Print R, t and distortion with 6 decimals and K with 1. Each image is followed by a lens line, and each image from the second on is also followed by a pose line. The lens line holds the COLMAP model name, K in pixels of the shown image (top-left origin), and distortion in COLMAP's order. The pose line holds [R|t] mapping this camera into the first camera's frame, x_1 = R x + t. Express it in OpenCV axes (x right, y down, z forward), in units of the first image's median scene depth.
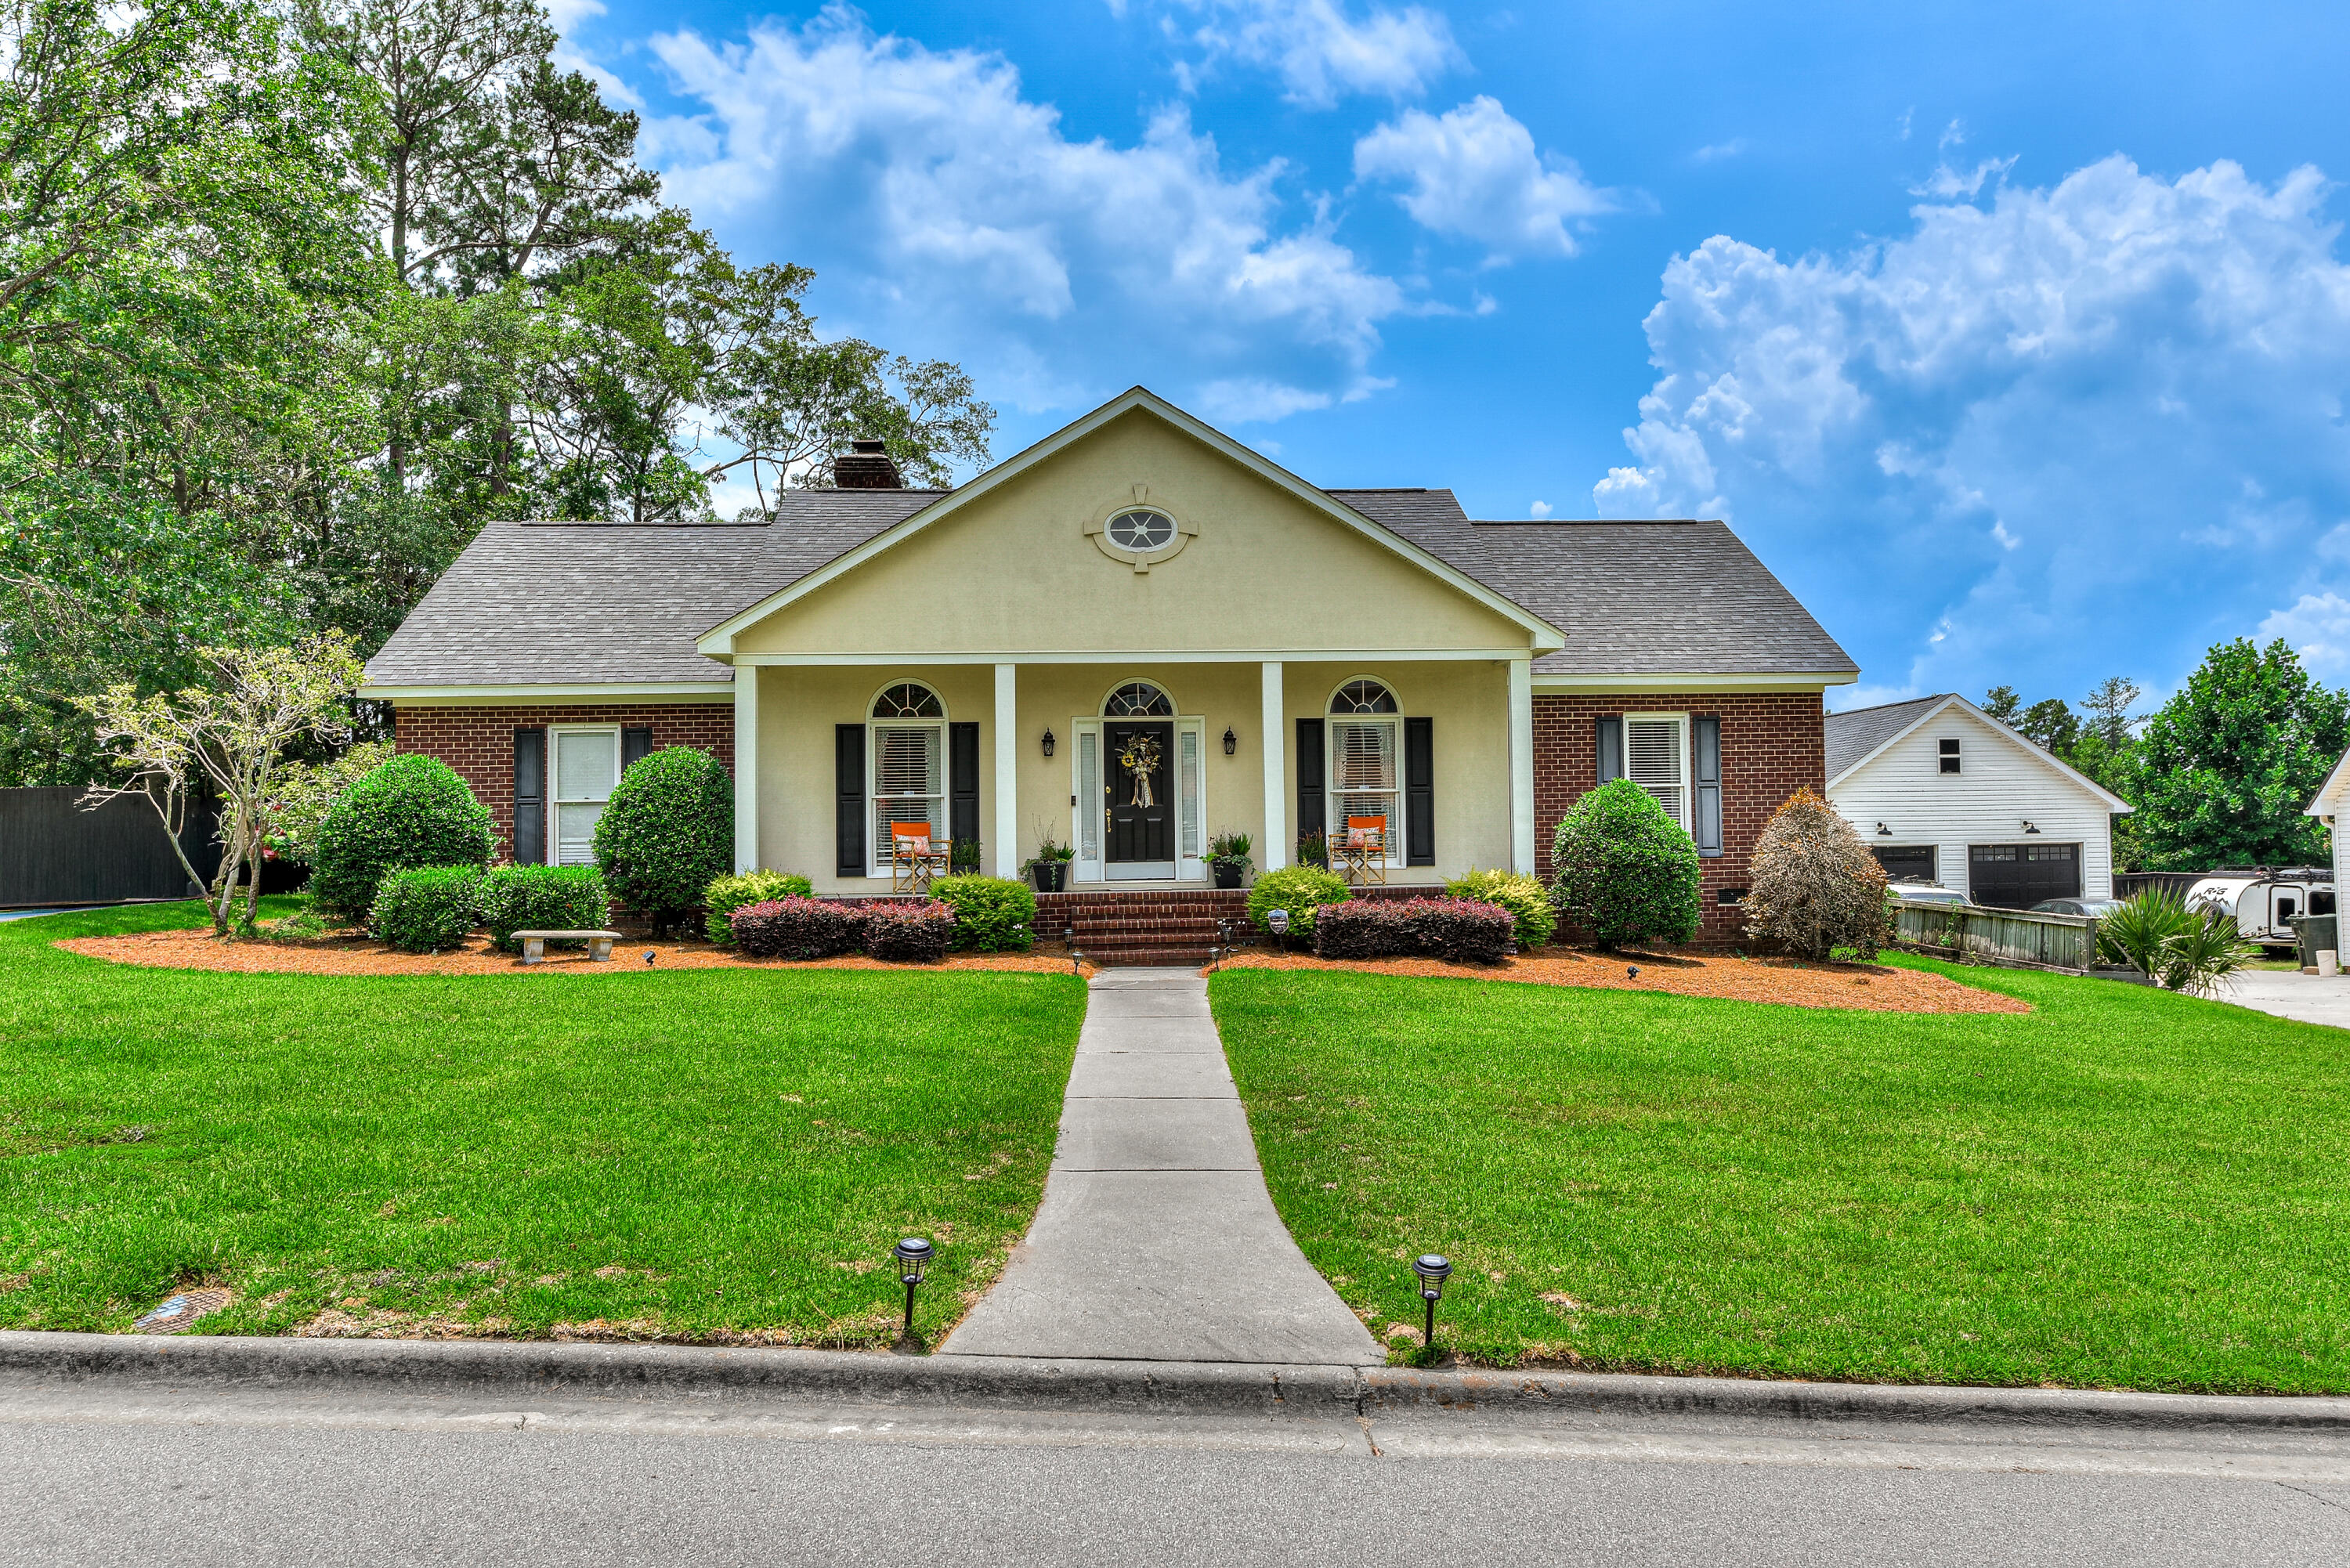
lens RADIAL K [[1691.4, 0, 1209.9], [0, 1691.4, 740.6], [0, 0, 1]] dist [0.009179, 0.004725]
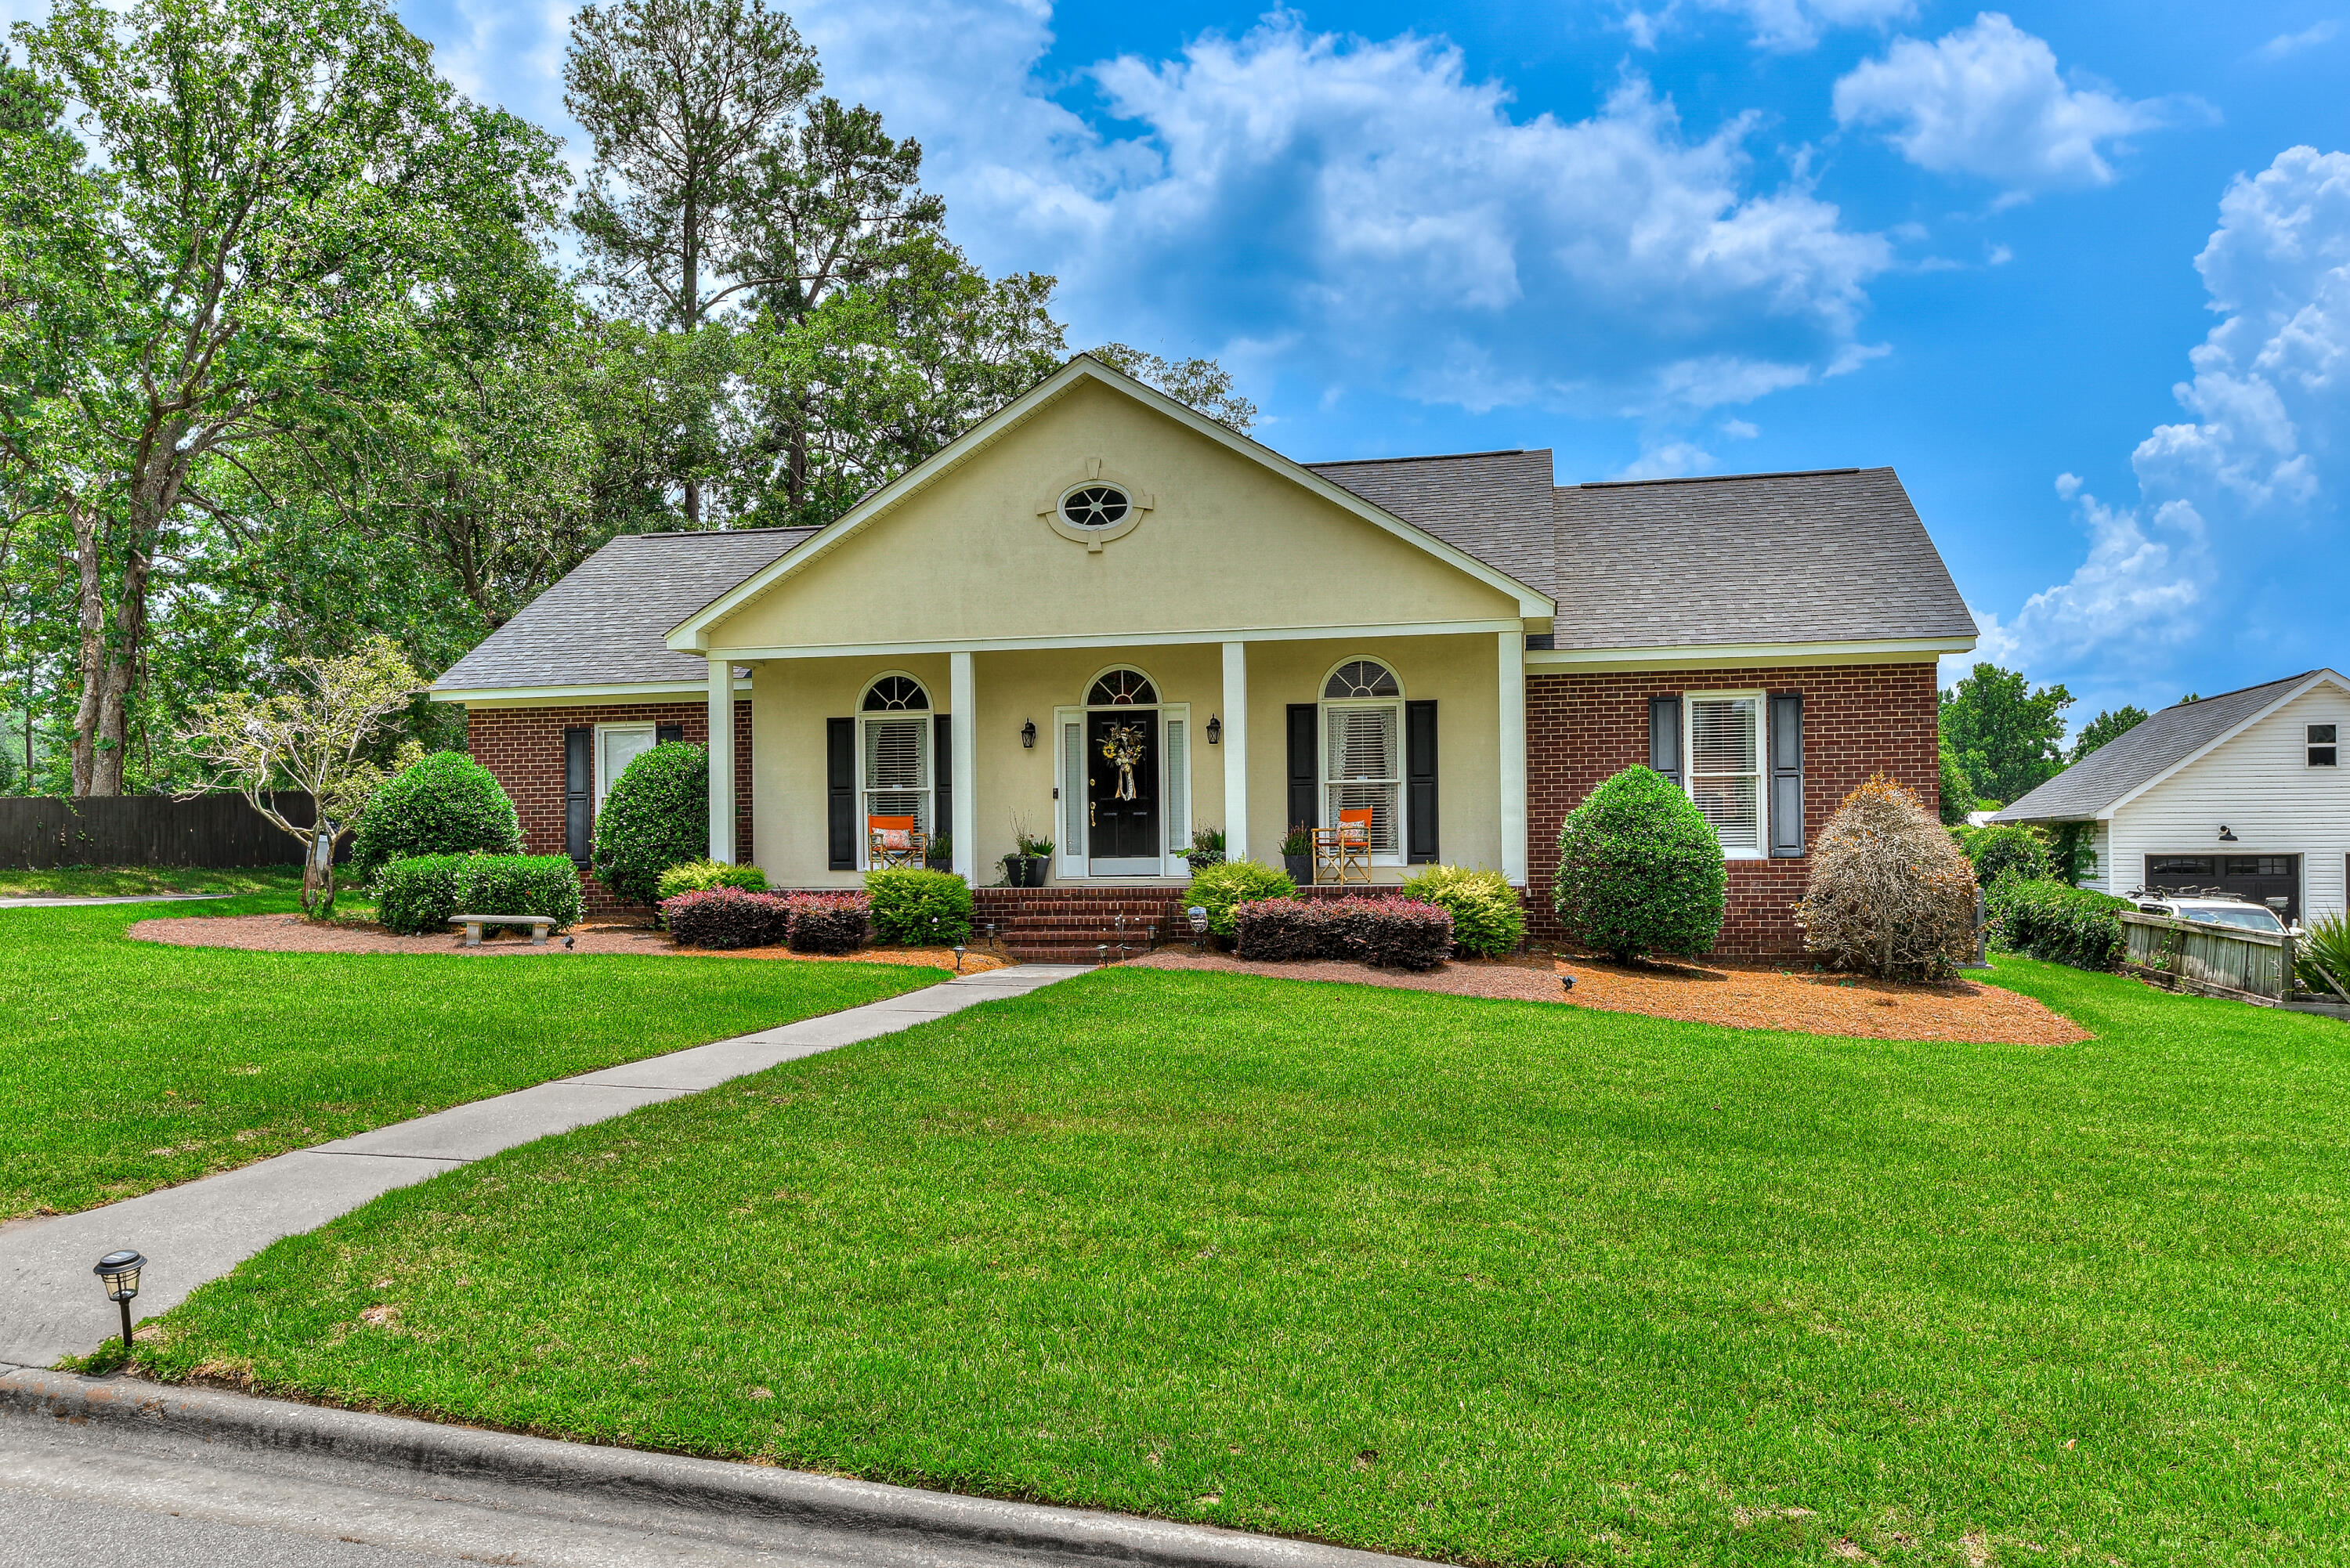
lens RADIAL K [[1711.4, 0, 1174.5], [0, 1711.4, 818.5], [0, 0, 1]] dist [0.035677, -0.030643]
pose [[0.961261, -0.000172, -0.275640, 0.255640], [0.011017, 0.999225, 0.037799, 0.013600], [0.275420, -0.039372, 0.960517, 0.080871]]
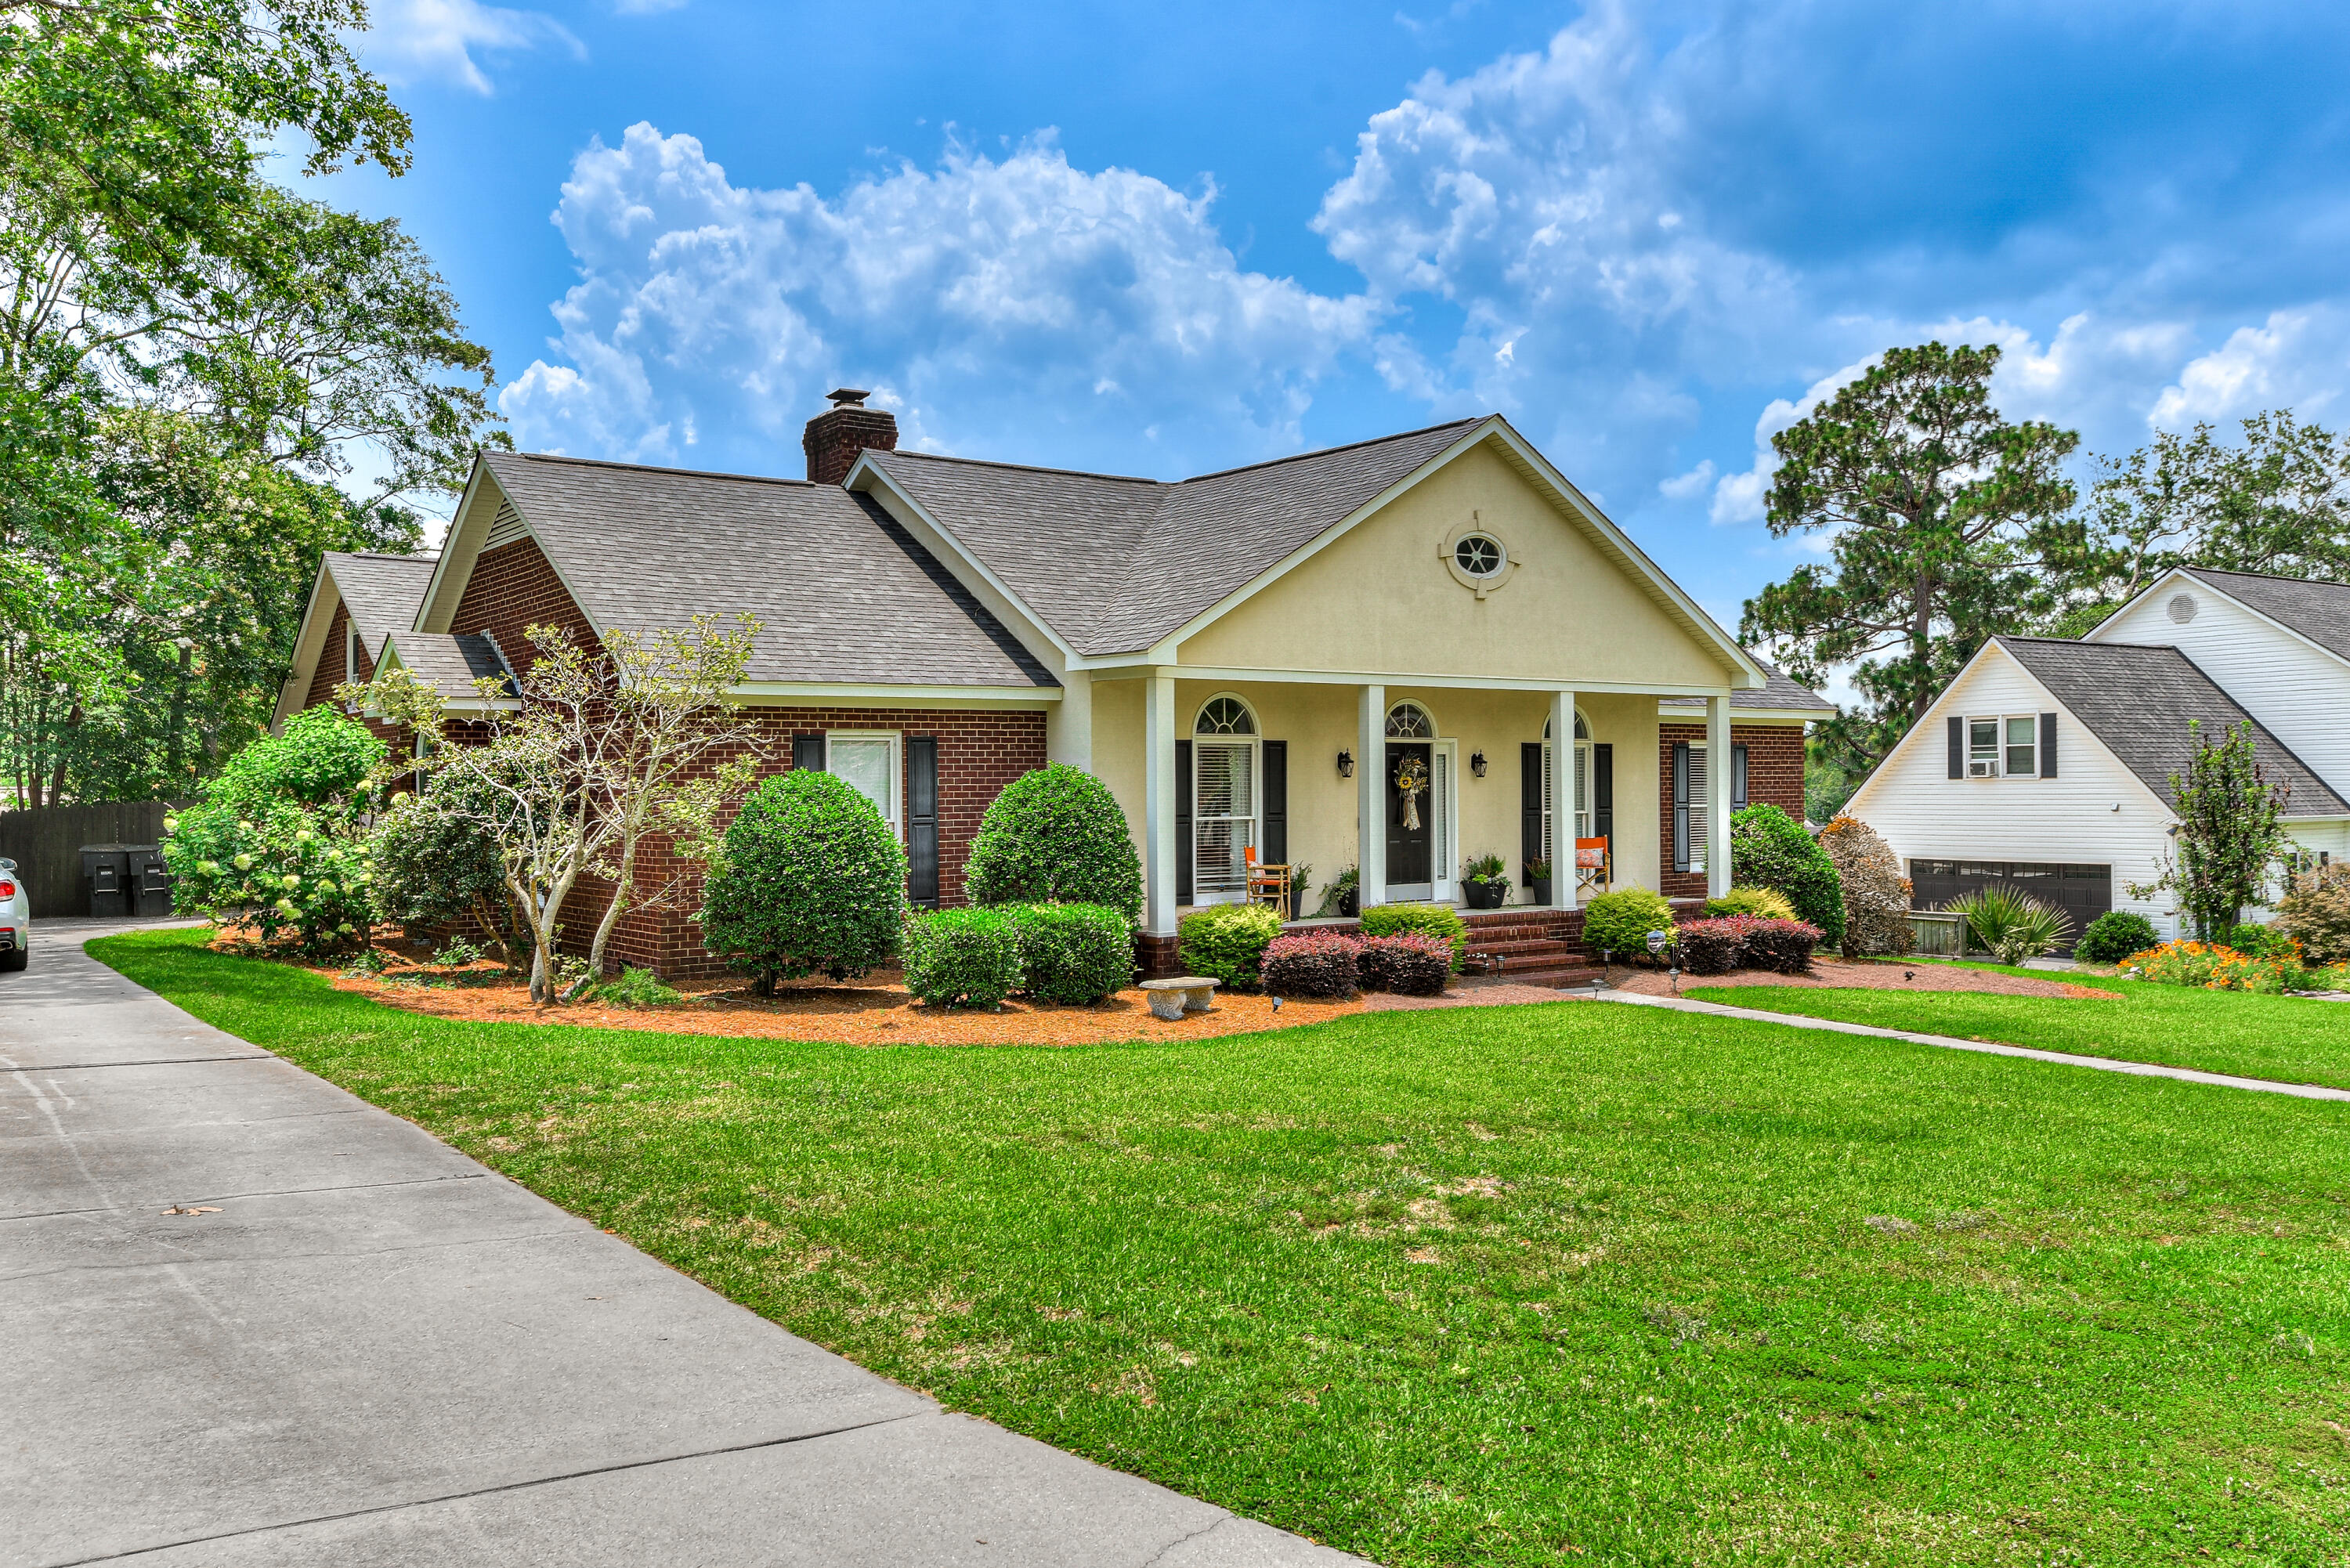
lens RADIAL K [[1931.7, 0, 1175.0], [0, 1931.7, 784.0], [0, 0, 1]] dist [0.044241, 0.001069]
pose [[0.846991, 0.010118, 0.531511, -0.770605], [-0.033210, 0.998873, 0.033907, -0.021404], [-0.530569, -0.046371, 0.846372, 0.114024]]
